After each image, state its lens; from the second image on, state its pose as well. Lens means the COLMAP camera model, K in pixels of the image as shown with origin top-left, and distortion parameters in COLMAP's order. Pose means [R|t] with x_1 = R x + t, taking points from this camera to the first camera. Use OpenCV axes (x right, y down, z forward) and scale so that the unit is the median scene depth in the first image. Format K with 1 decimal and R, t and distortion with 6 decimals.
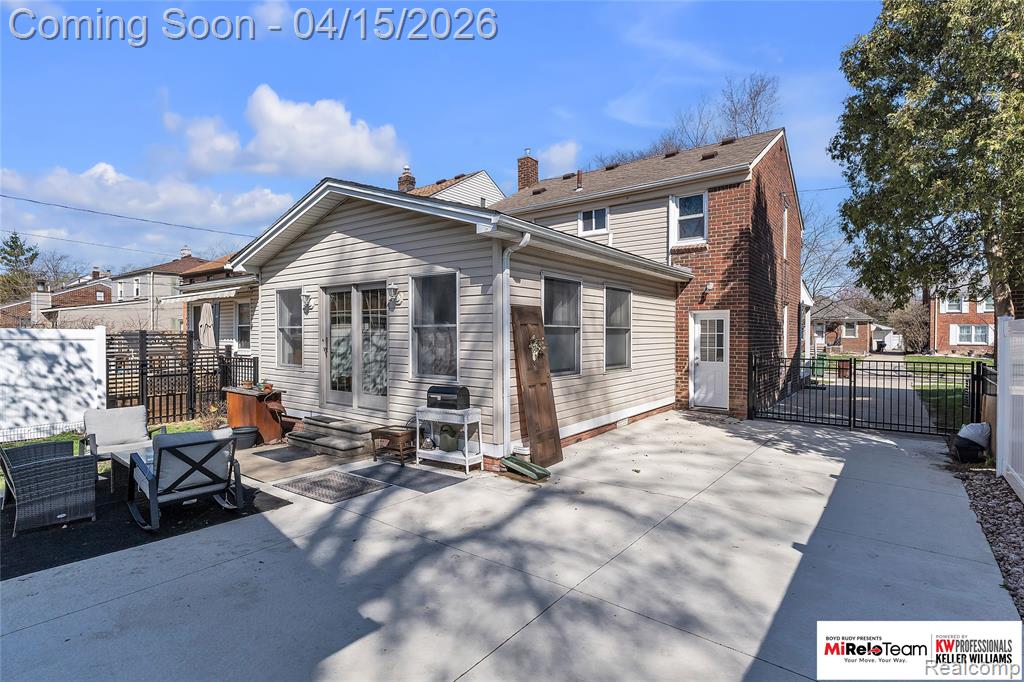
lens RADIAL K [[497.8, 0, 528.3], [0, 497.8, 336.8], [0, 0, 1]] dist [-0.001544, -0.001211]
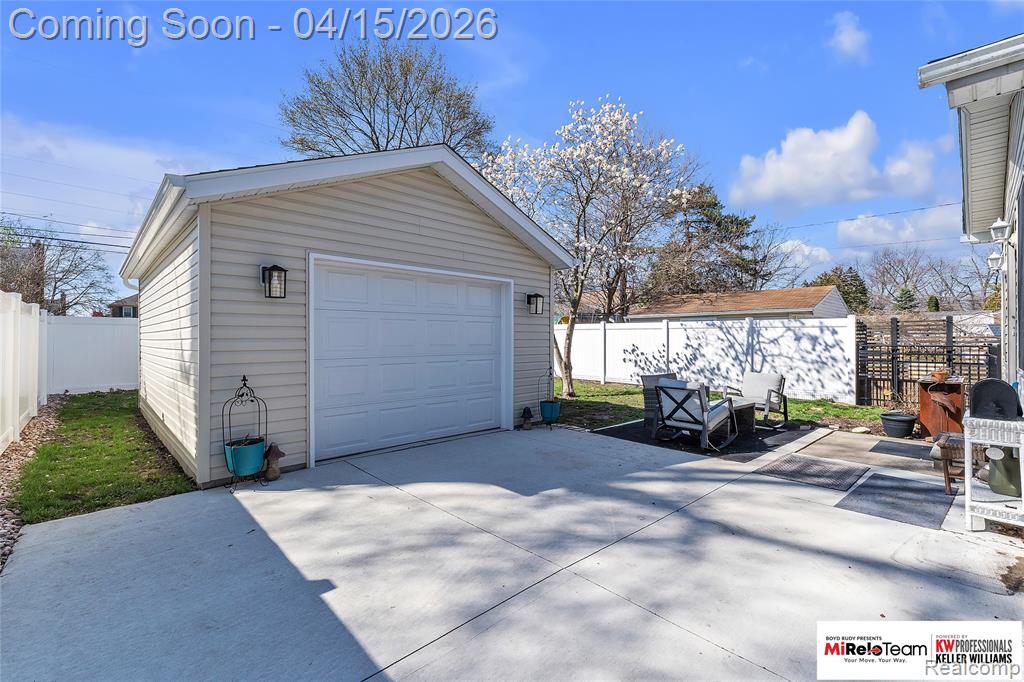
lens RADIAL K [[450.9, 0, 508.5], [0, 450.9, 339.3], [0, 0, 1]] dist [-0.008068, 0.001320]
pose [[-0.169146, 0.007796, -0.985560, 0.380535], [0.000936, 0.999970, 0.007749, 0.034202], [0.985591, 0.000388, -0.169148, 0.408317]]
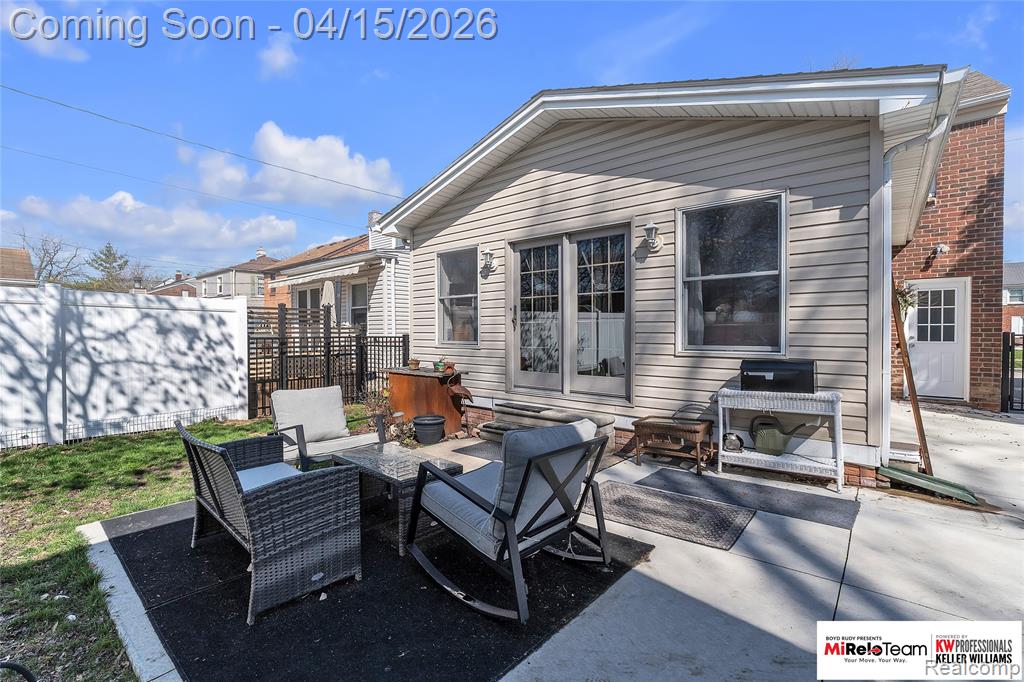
lens RADIAL K [[450.9, 0, 511.9], [0, 450.9, 338.6], [0, 0, 1]] dist [-0.008068, 0.001320]
pose [[0.997769, -0.001880, -0.066727, -0.380275], [0.002351, 0.999973, 0.006982, 0.051677], [0.066712, -0.007124, 0.997747, 0.285678]]
